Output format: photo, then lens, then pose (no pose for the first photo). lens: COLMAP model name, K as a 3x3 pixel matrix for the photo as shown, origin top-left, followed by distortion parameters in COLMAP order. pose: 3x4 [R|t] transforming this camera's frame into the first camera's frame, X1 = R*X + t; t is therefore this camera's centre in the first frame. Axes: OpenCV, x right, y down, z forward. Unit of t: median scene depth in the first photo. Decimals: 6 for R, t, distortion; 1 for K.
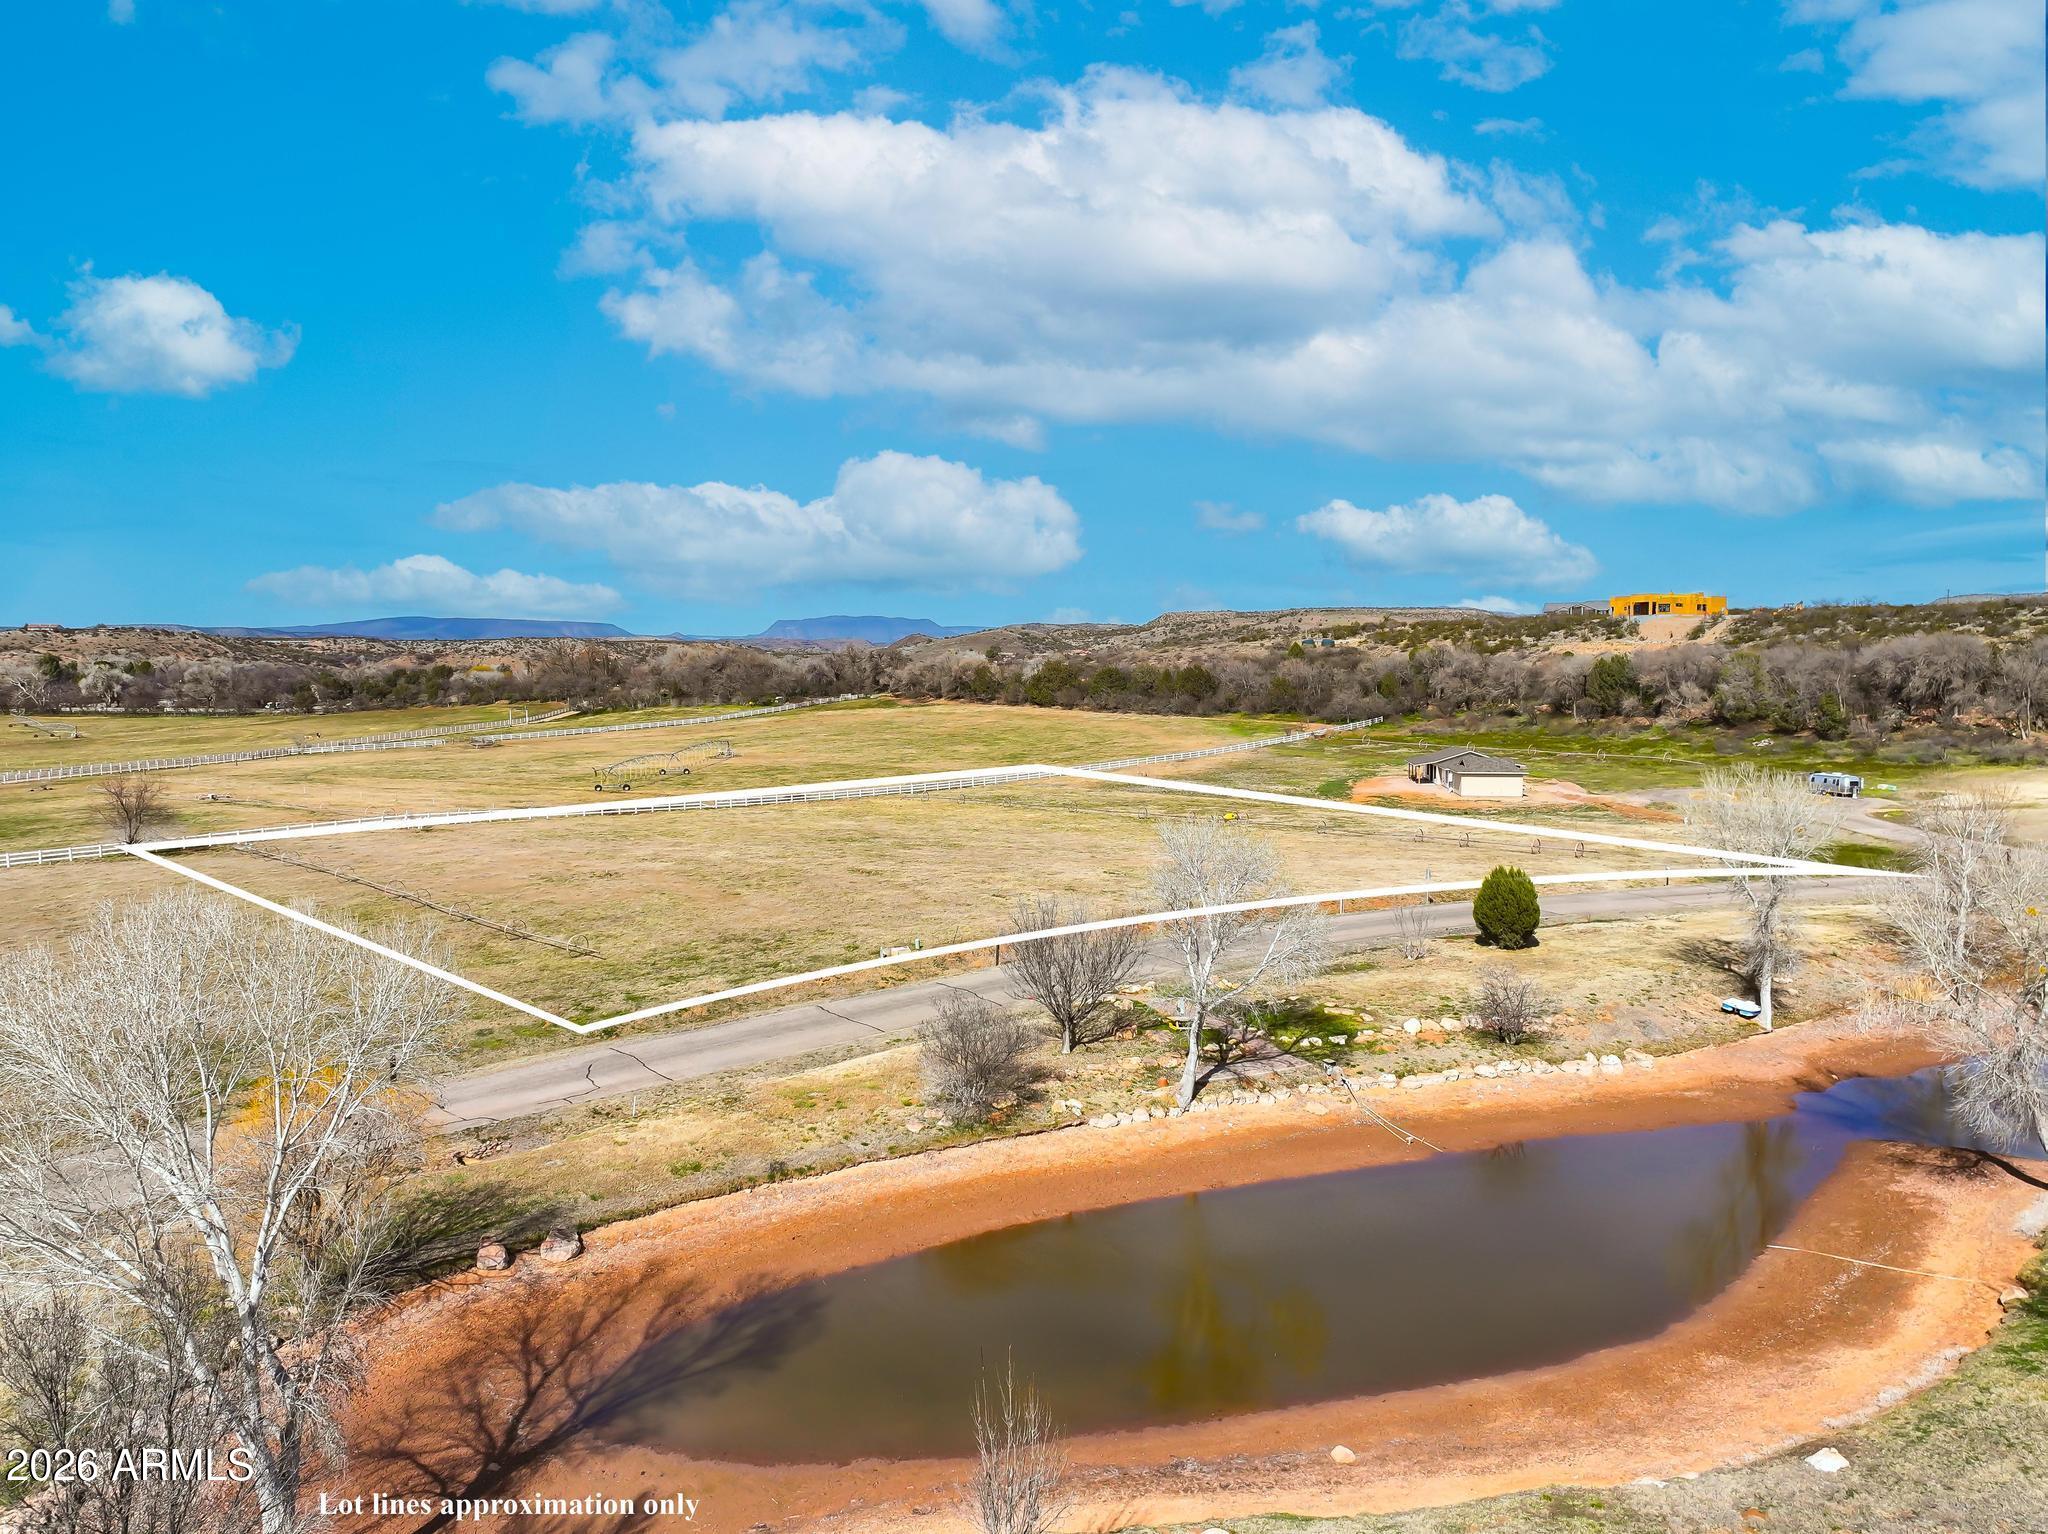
lens RADIAL K [[1455.1, 0, 1024.0], [0, 1455.1, 767.0], [0, 0, 1]] dist [0.006648, 0.005660]
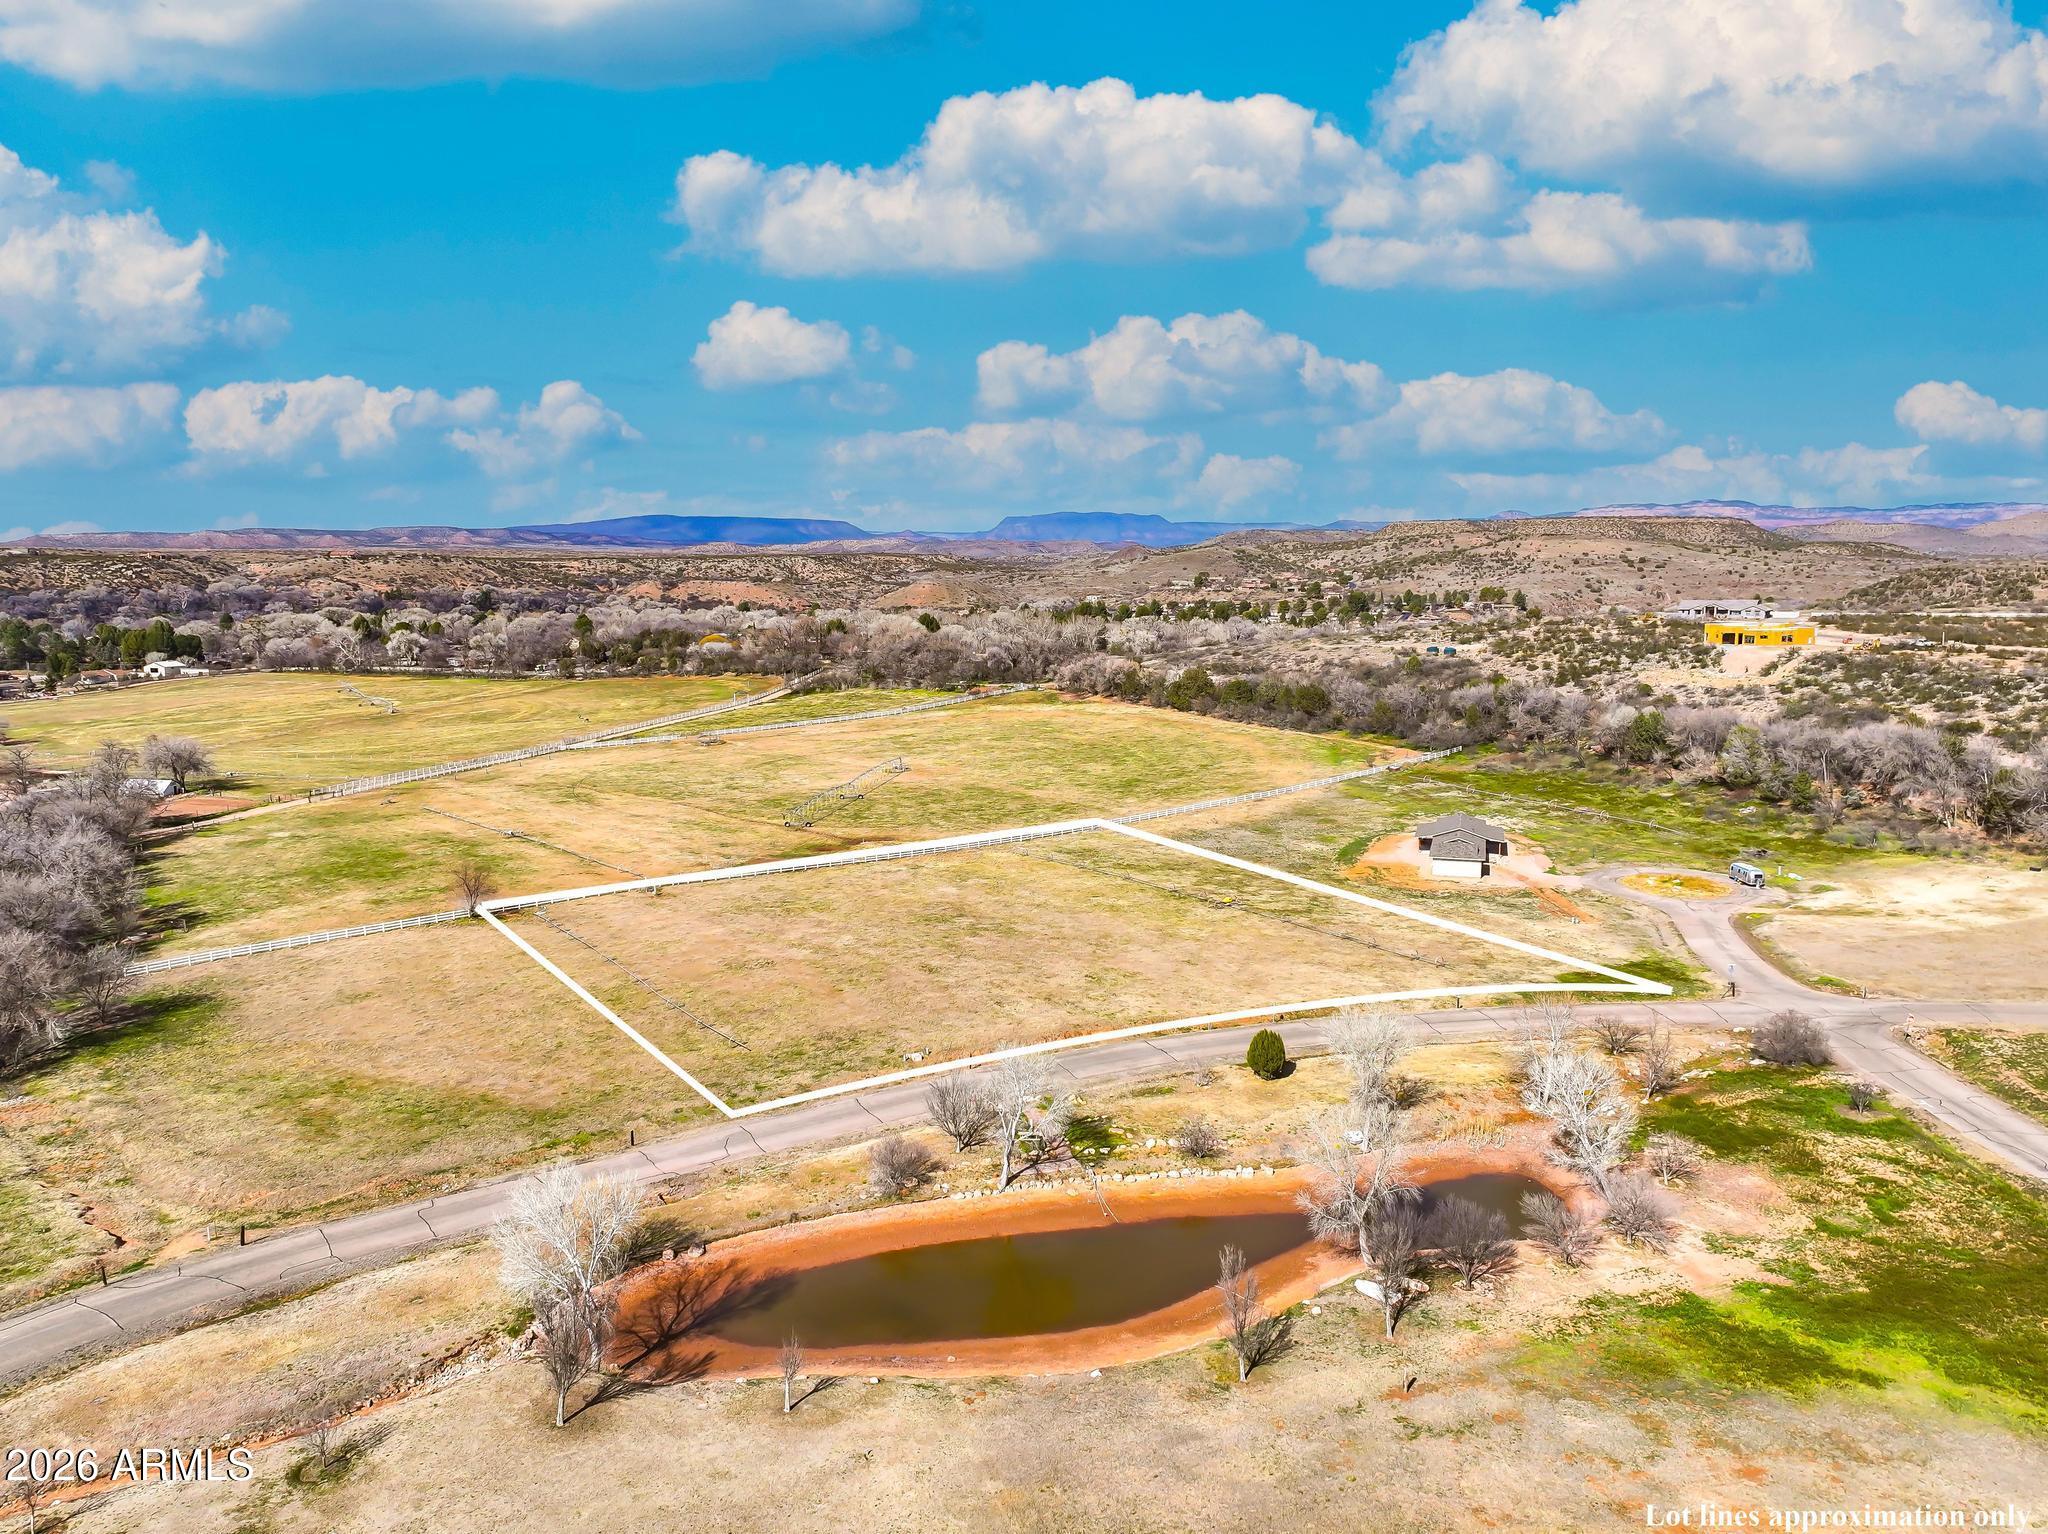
lens RADIAL K [[1455.1, 0, 1024.0], [0, 1455.1, 767.0], [0, 0, 1]] dist [0.006648, 0.005660]
pose [[0.988373, 0.020361, -0.150677, 0.130563], [-0.010524, 0.997778, 0.065794, -0.146483], [0.151681, -0.063443, 0.986391, -0.287895]]
